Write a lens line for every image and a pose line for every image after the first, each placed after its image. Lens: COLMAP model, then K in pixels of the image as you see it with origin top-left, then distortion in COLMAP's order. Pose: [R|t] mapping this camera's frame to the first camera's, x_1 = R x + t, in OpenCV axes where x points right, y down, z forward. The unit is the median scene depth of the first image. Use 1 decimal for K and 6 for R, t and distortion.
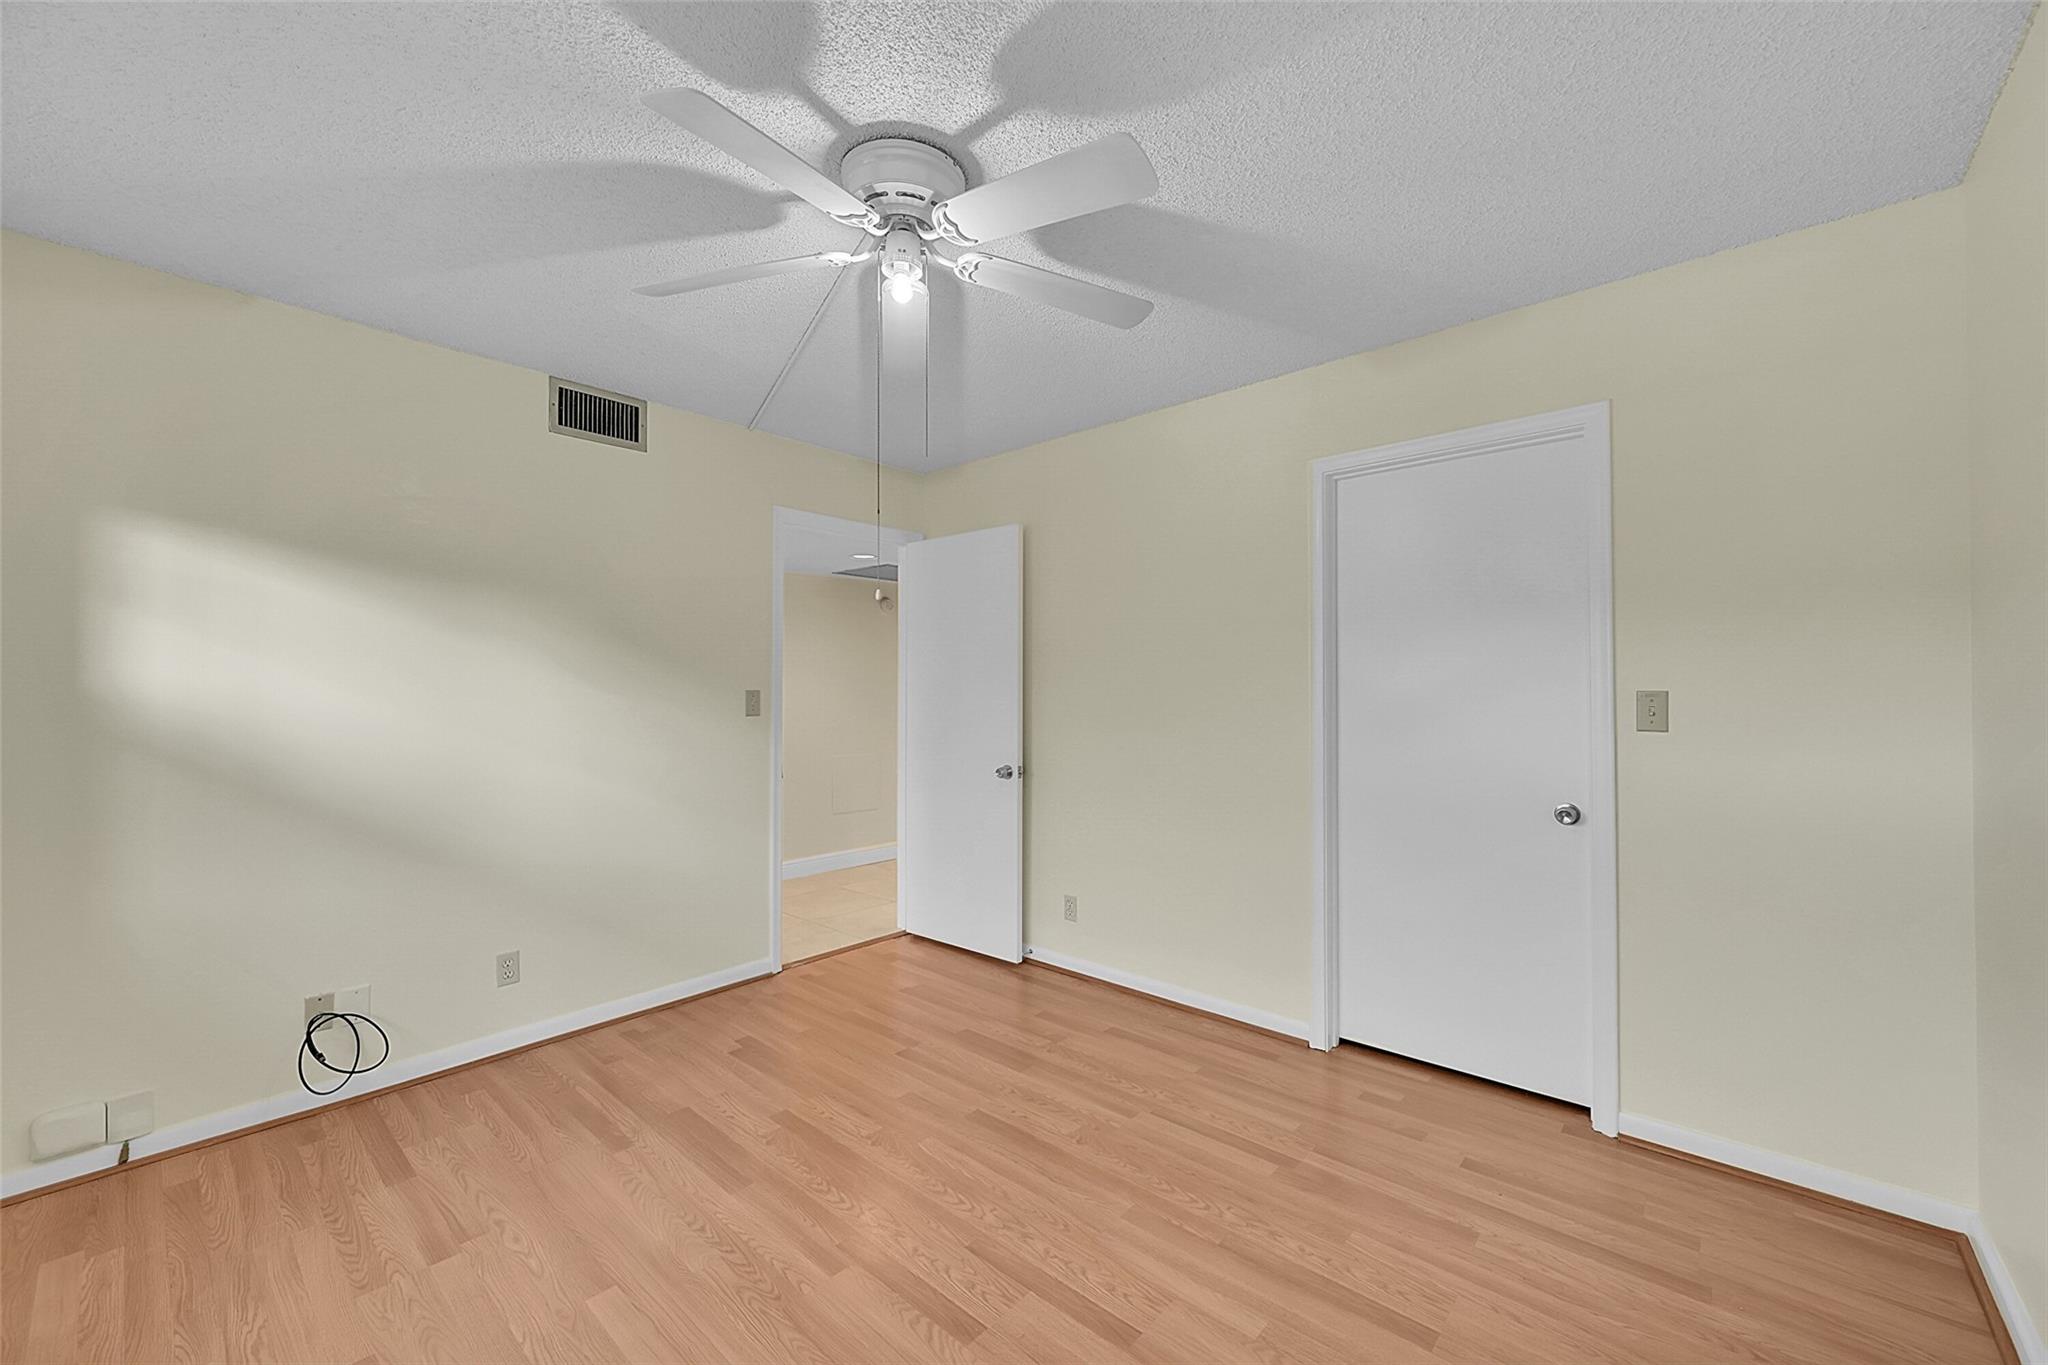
lens RADIAL K [[805.6, 0, 1019.1], [0, 805.6, 675.1], [0, 0, 1]] dist [-0.000167, -0.000041]
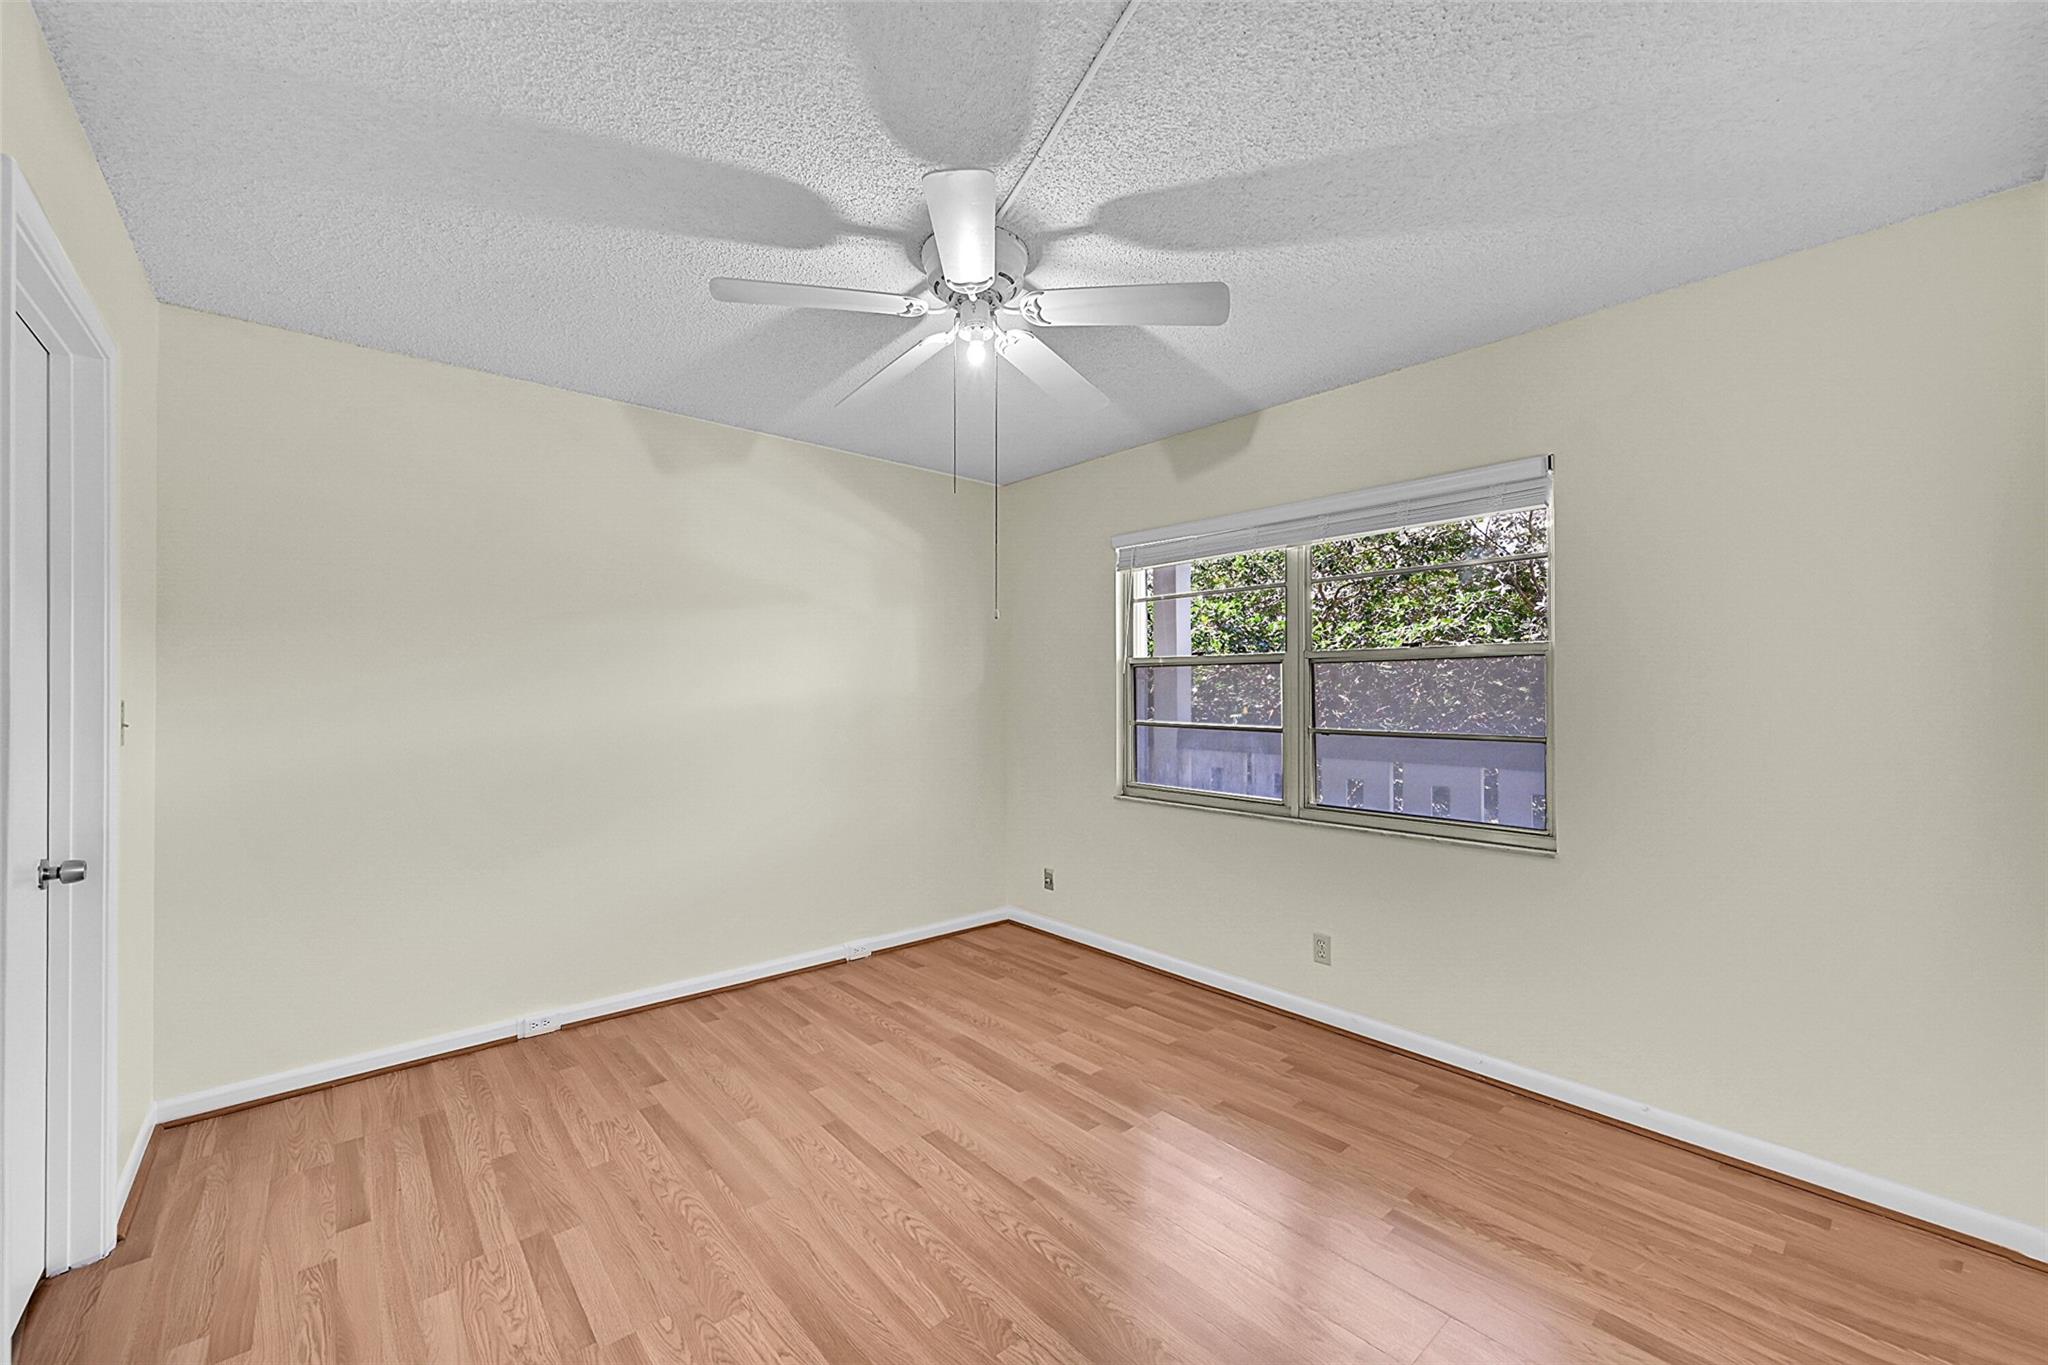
lens RADIAL K [[805.6, 0, 1024.0], [0, 805.6, 685.5], [0, 0, 1]] dist [-0.000167, -0.000041]
pose [[-0.993093, 0.005396, 0.117210, -0.338378], [0.002334, 0.999653, -0.026250, 0.032655], [-0.117311, -0.025795, -0.992760, 2.075795]]
